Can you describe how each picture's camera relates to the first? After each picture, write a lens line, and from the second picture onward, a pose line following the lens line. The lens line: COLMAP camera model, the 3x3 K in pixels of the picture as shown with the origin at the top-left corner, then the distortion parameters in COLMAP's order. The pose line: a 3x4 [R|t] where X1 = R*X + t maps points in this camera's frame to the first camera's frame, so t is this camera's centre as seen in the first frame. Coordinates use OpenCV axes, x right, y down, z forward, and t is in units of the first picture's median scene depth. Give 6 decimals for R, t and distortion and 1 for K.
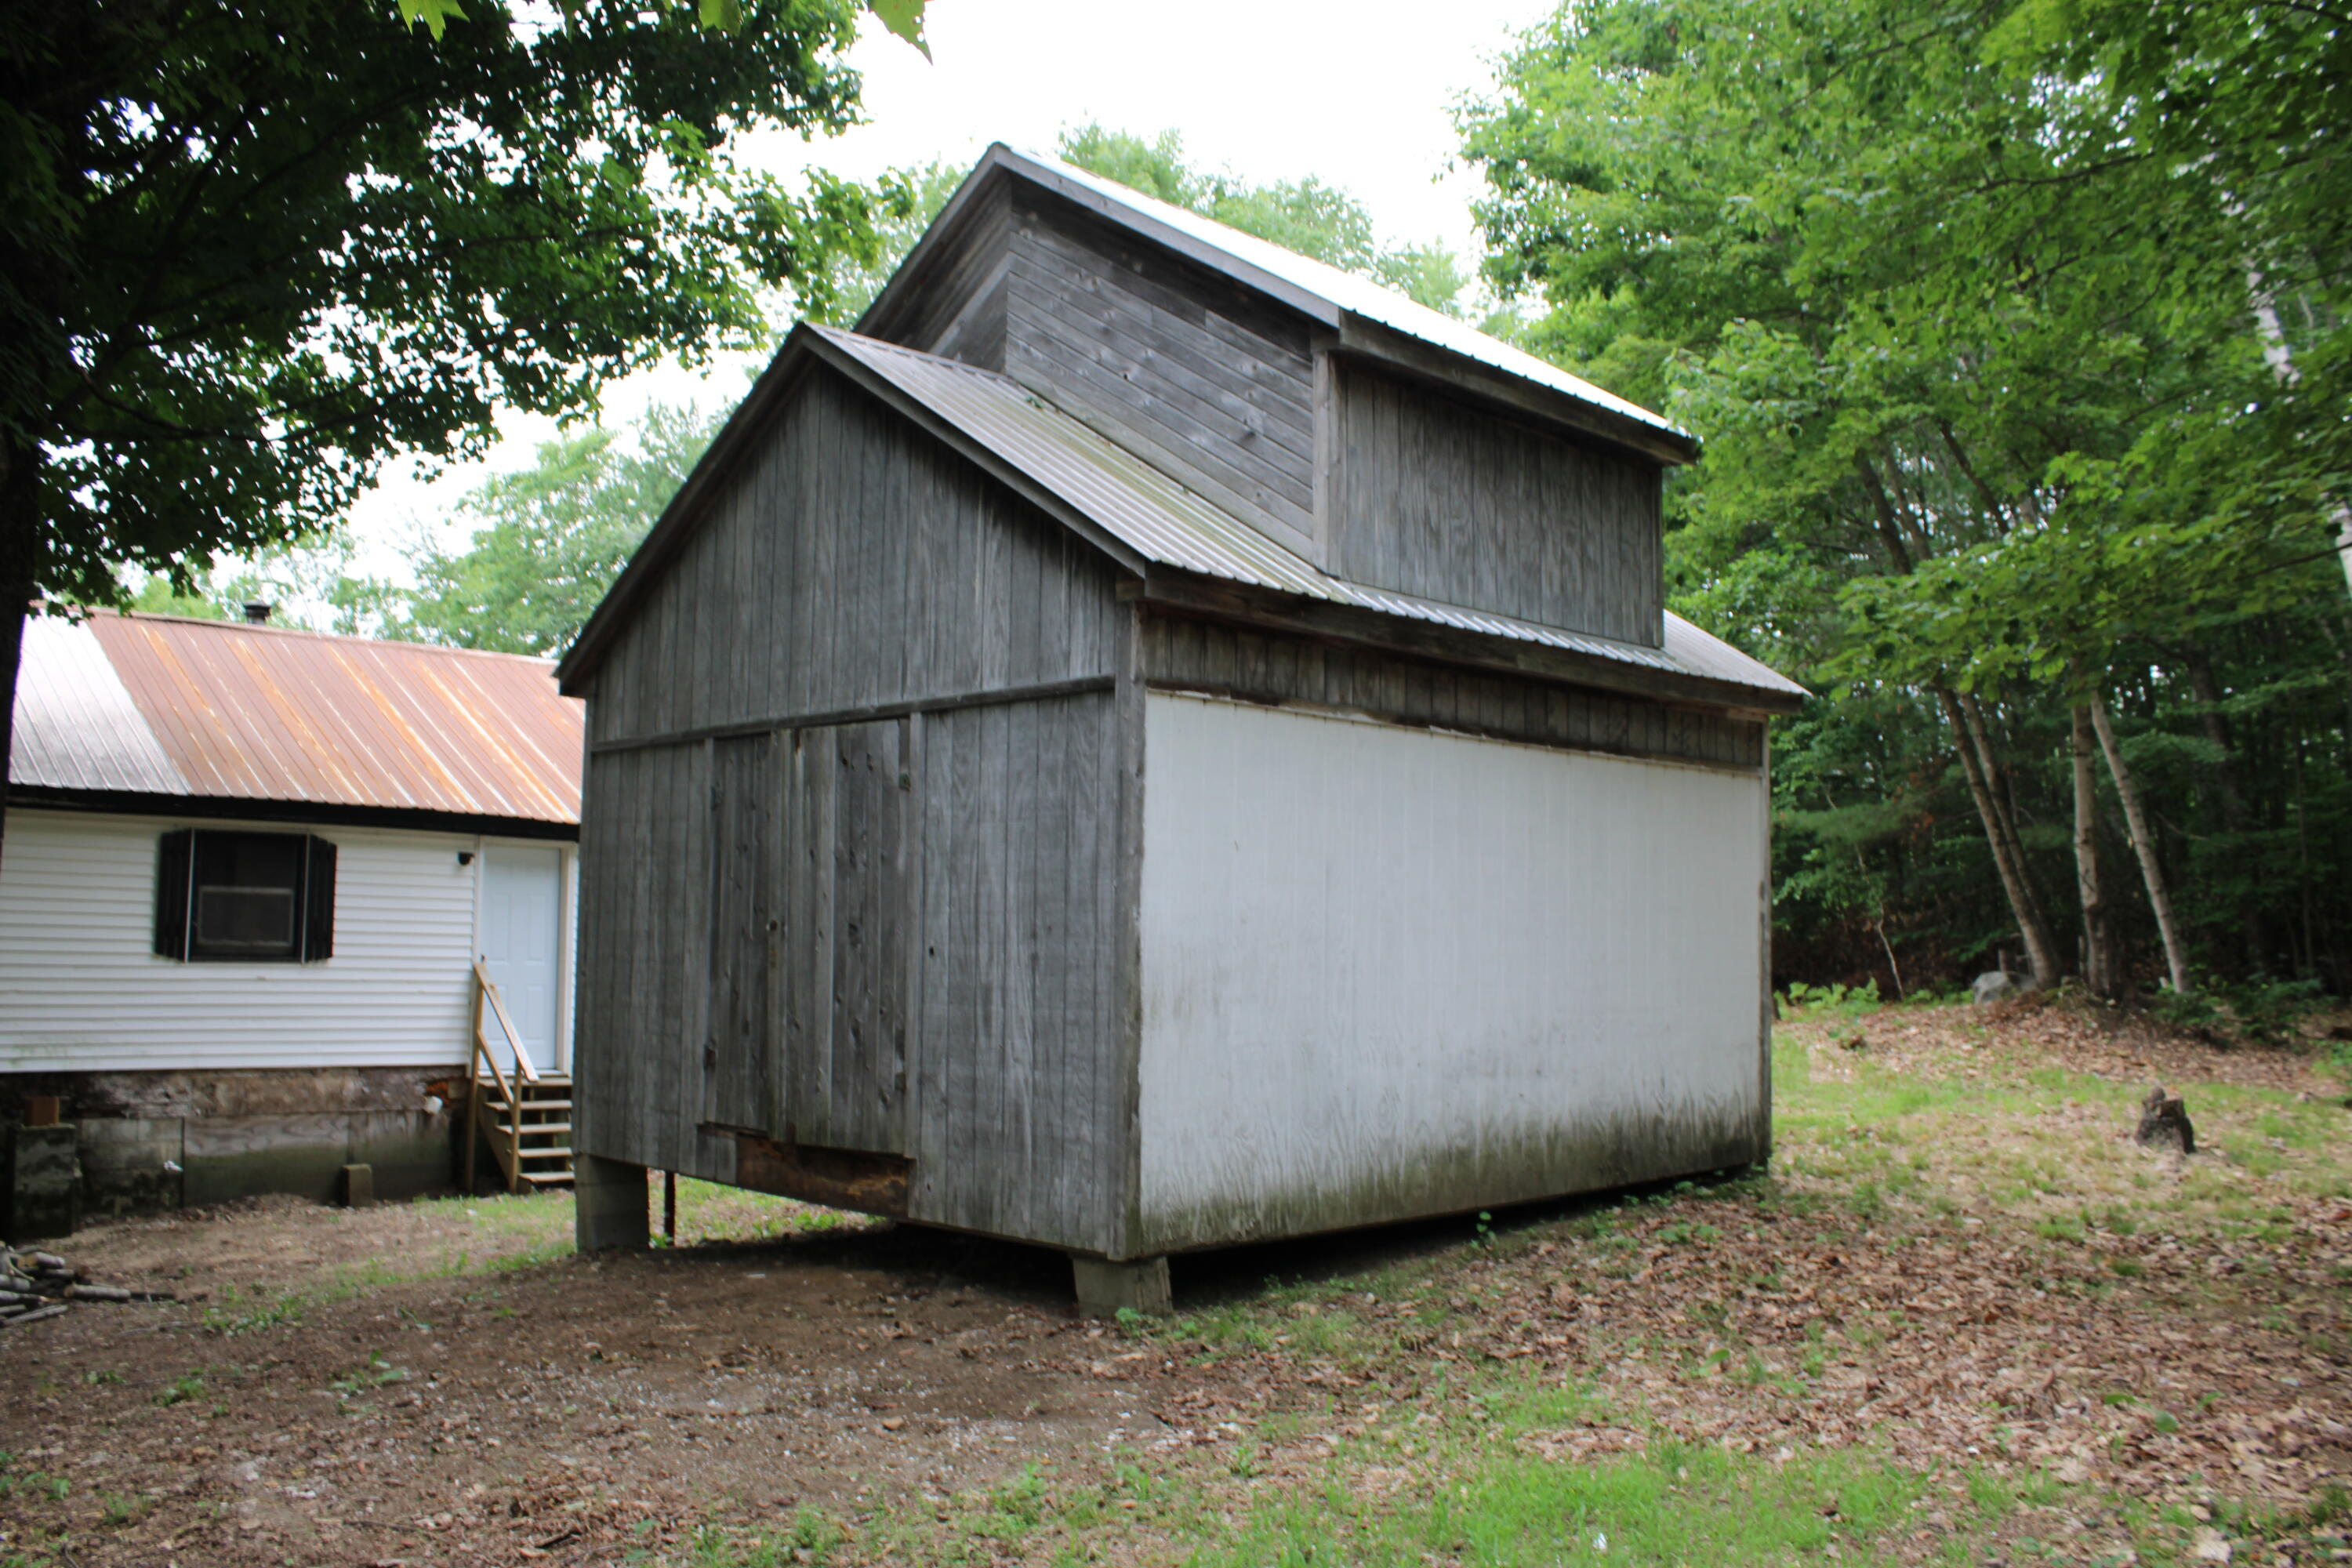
lens RADIAL K [[1966.8, 0, 1202.9], [0, 1966.8, 801.6], [0, 0, 1]] dist [-0.167149, 0.152566]
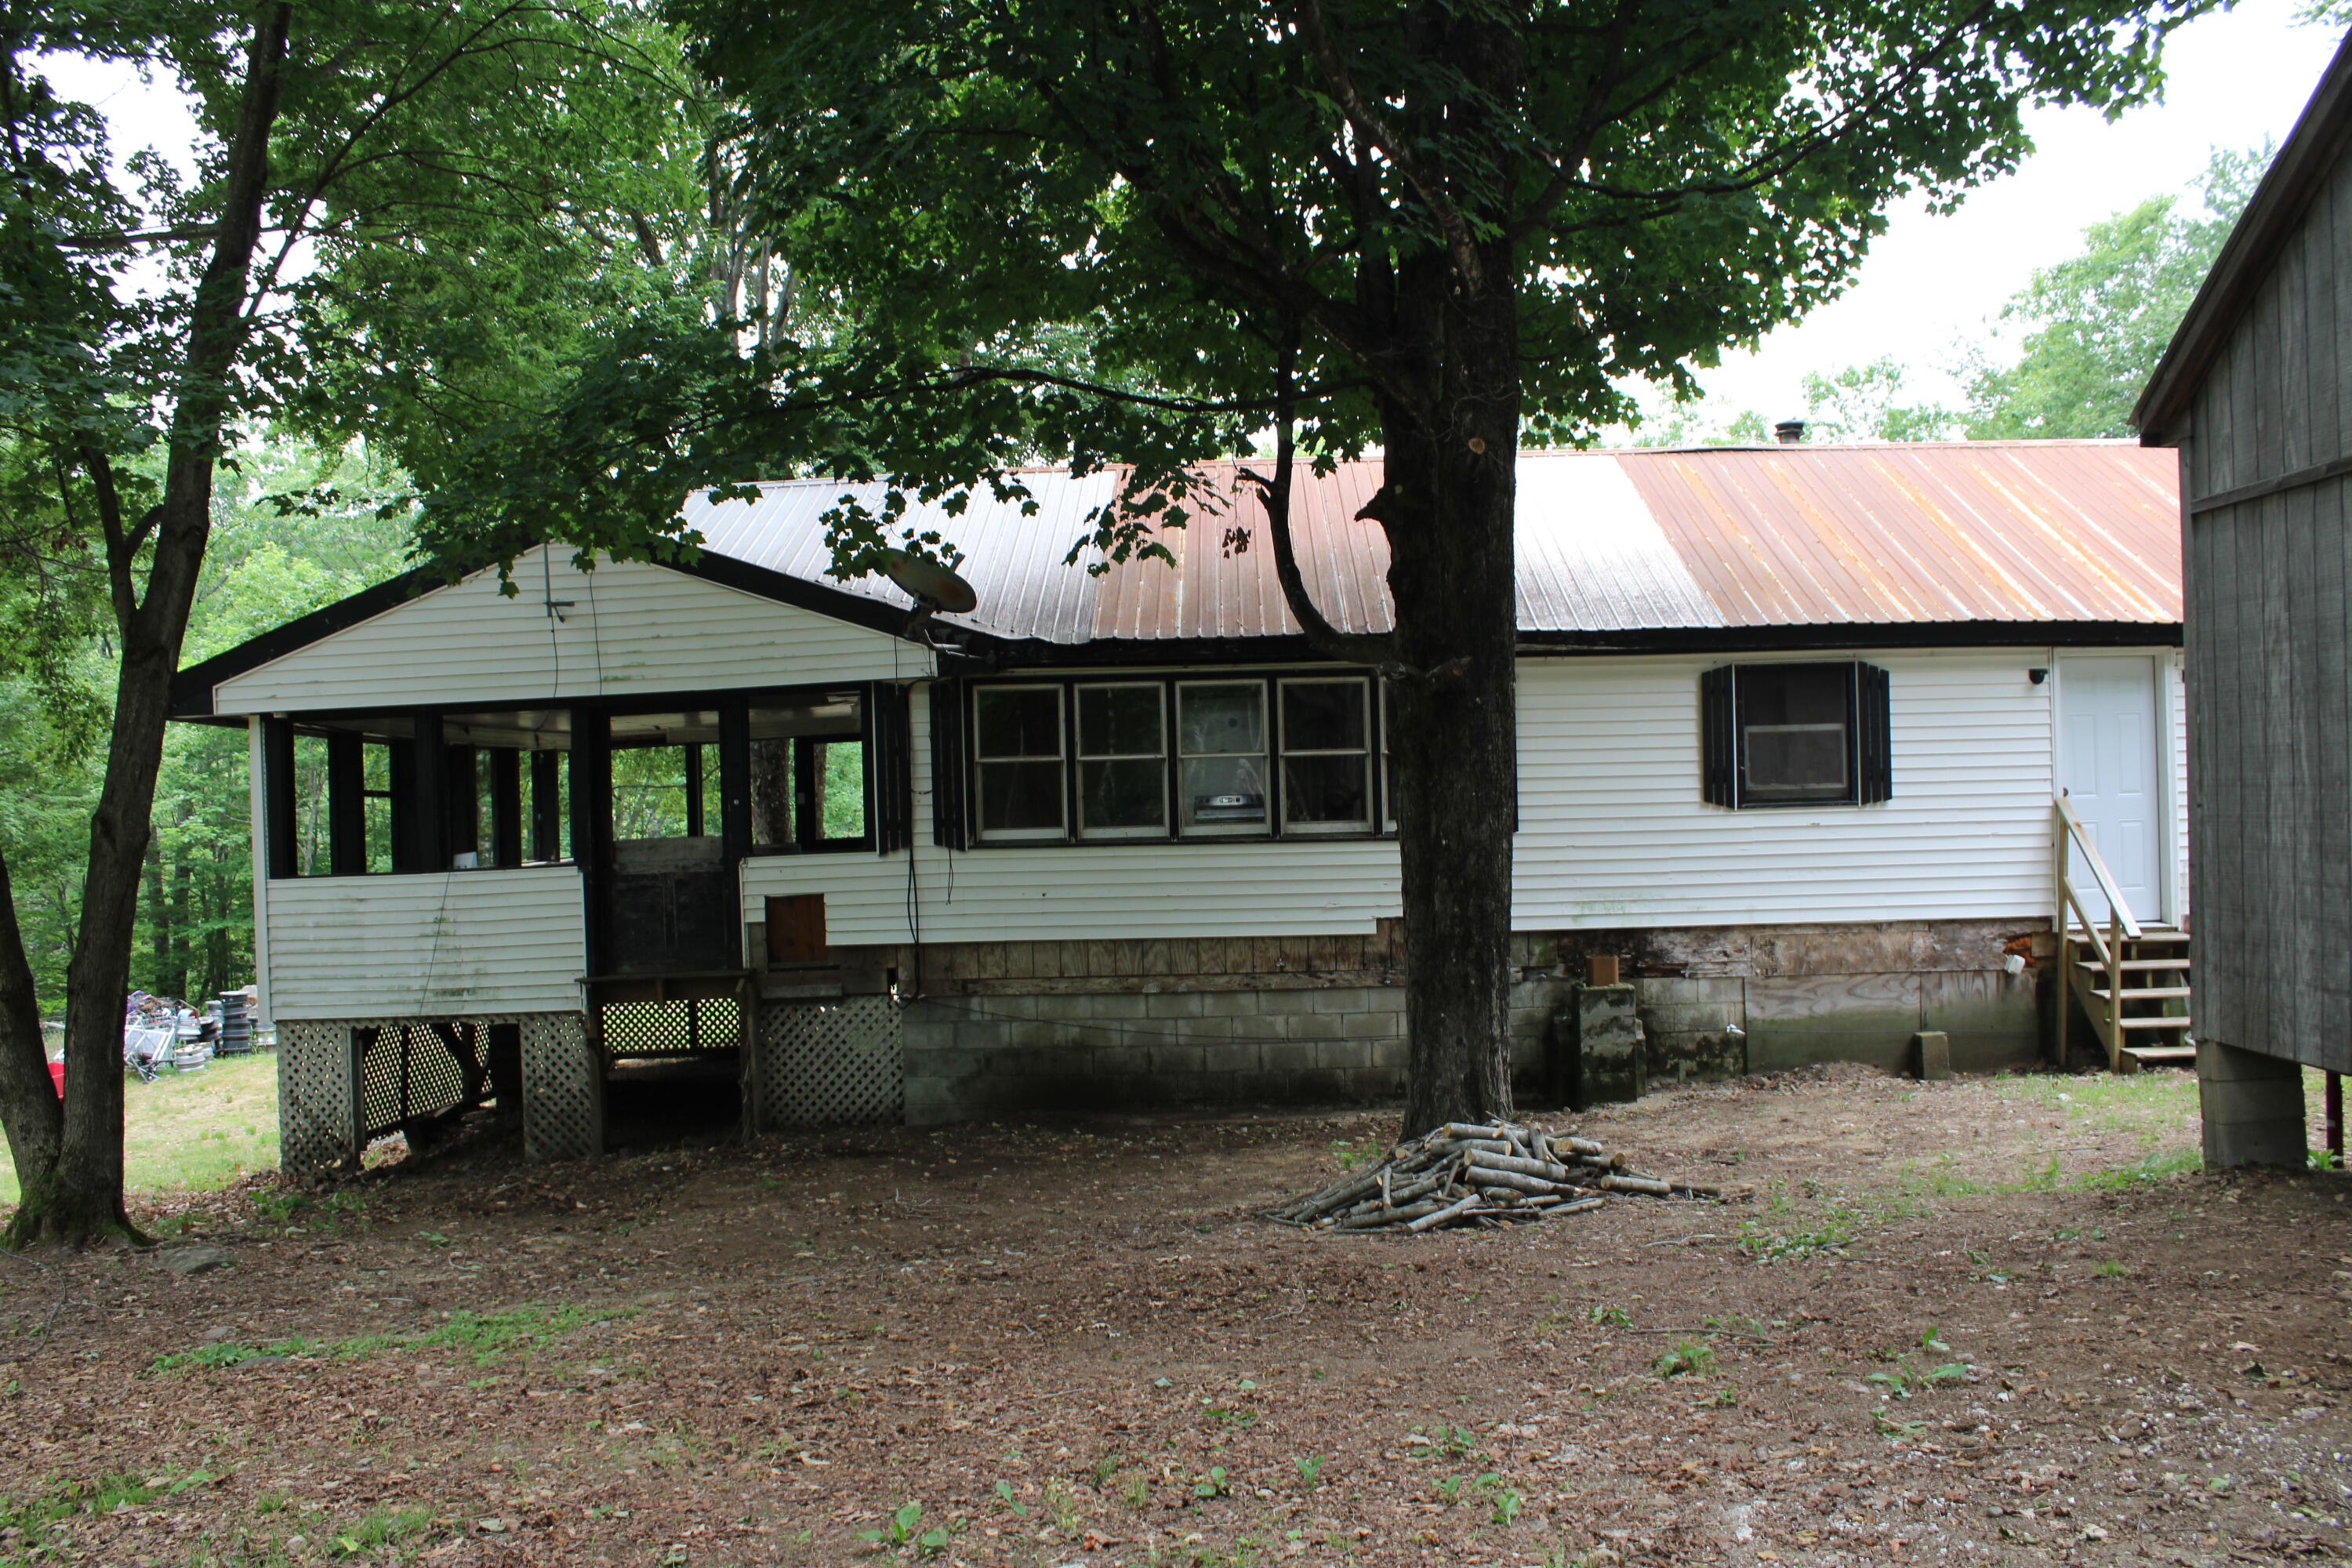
lens RADIAL K [[1966.8, 0, 1189.3], [0, 1966.8, 816.4], [0, 0, 1]] dist [-0.167149, 0.152566]
pose [[0.704222, -0.025711, -0.709514, -0.072977], [0.090244, 0.994480, 0.053533, 0.018074], [0.704221, -0.101729, 0.702655, 0.202037]]
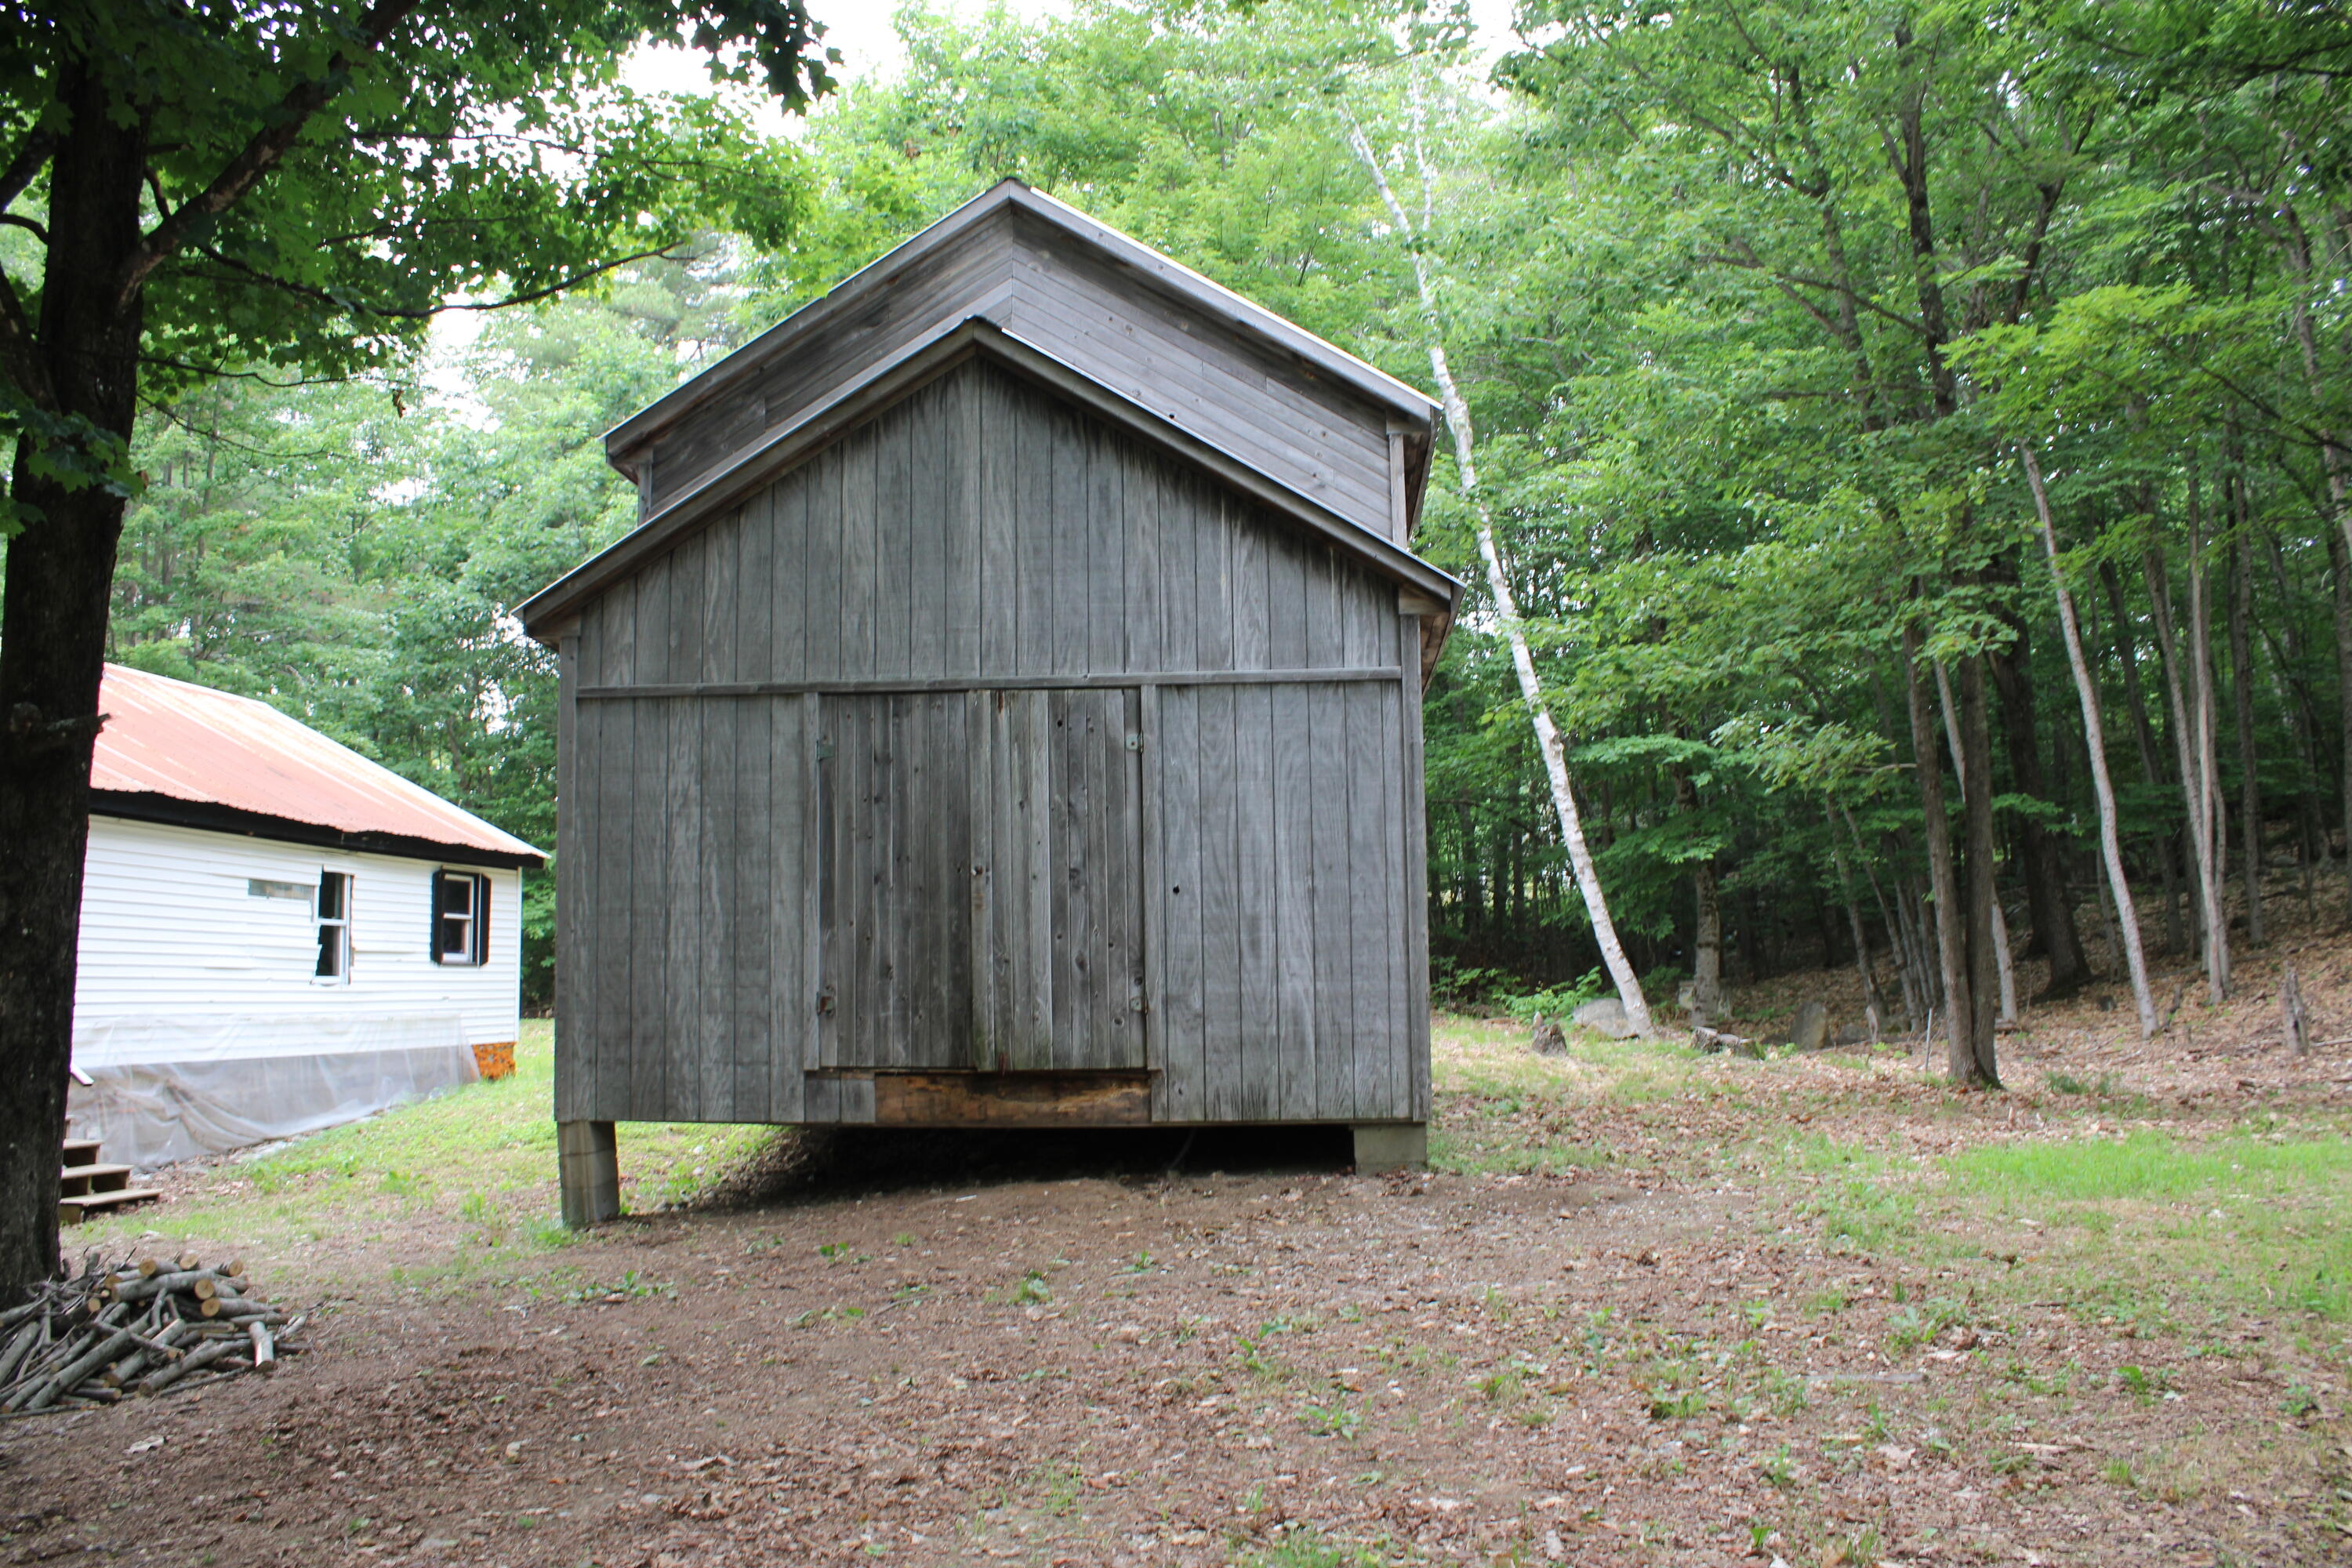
lens RADIAL K [[1966.8, 0, 1199.6], [0, 1966.8, 828.9], [0, 0, 1]] dist [-0.167149, 0.152566]
pose [[0.743927, 0.031370, 0.667524, -0.755494], [-0.026627, 0.999496, -0.017297, 0.049337], [-0.667730, -0.004907, 0.744387, 0.095422]]
